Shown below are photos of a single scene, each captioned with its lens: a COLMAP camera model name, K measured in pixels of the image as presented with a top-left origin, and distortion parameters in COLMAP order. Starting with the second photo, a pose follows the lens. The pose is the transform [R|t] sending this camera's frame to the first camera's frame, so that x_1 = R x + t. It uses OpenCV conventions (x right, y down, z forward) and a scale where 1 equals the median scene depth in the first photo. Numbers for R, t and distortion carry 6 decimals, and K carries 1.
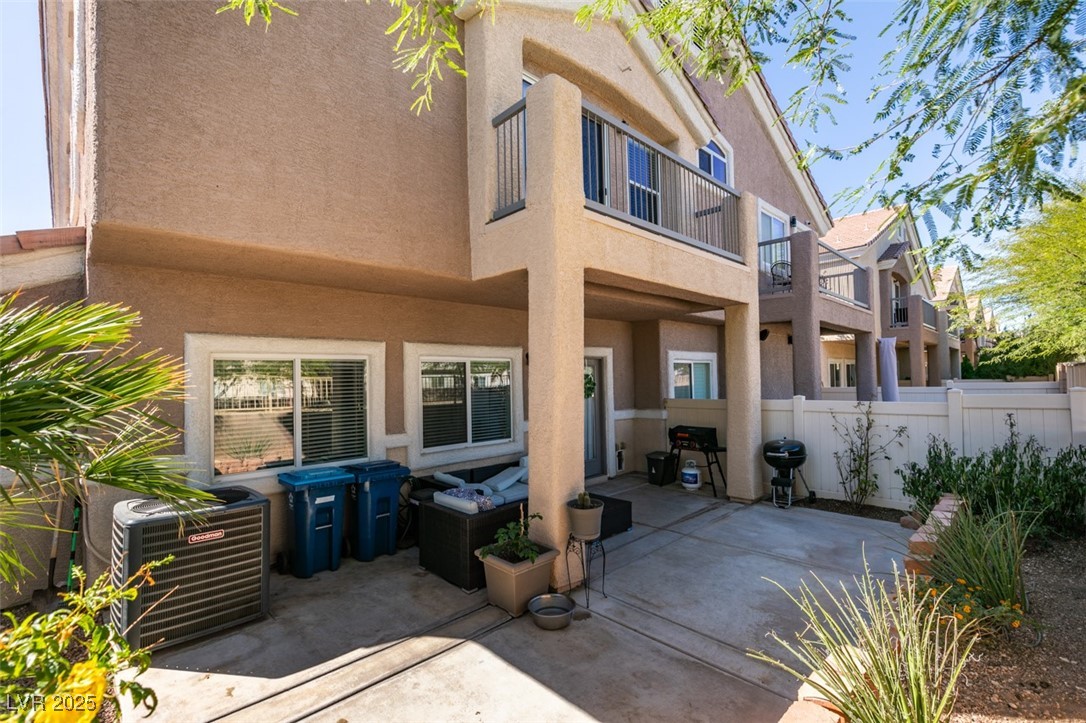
lens RADIAL K [[482.7, 0, 541.3], [0, 482.7, 366.2], [0, 0, 1]] dist [0.001586, -0.000501]
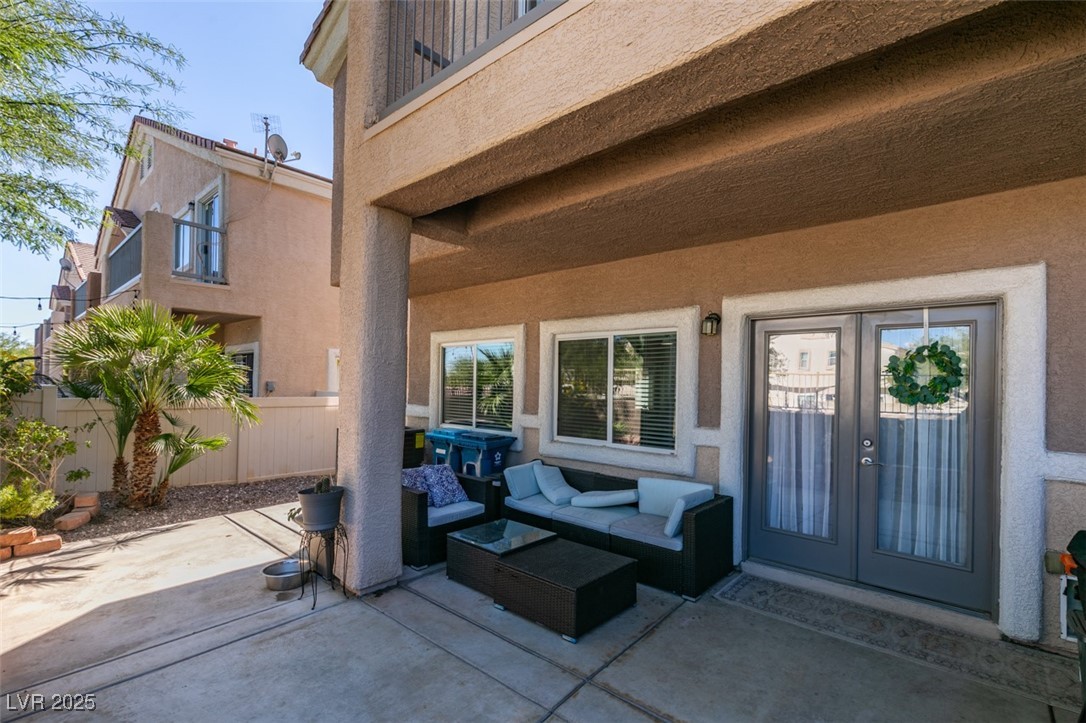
lens RADIAL K [[485.9, 0, 541.4], [0, 485.9, 379.2], [0, 0, 1]] dist [0.003042, -0.000027]
pose [[0.071442, 0.011720, -0.997376, 0.721538], [0.006975, 0.999901, 0.012249, 0.056395], [0.997420, -0.007832, 0.071353, 0.973083]]
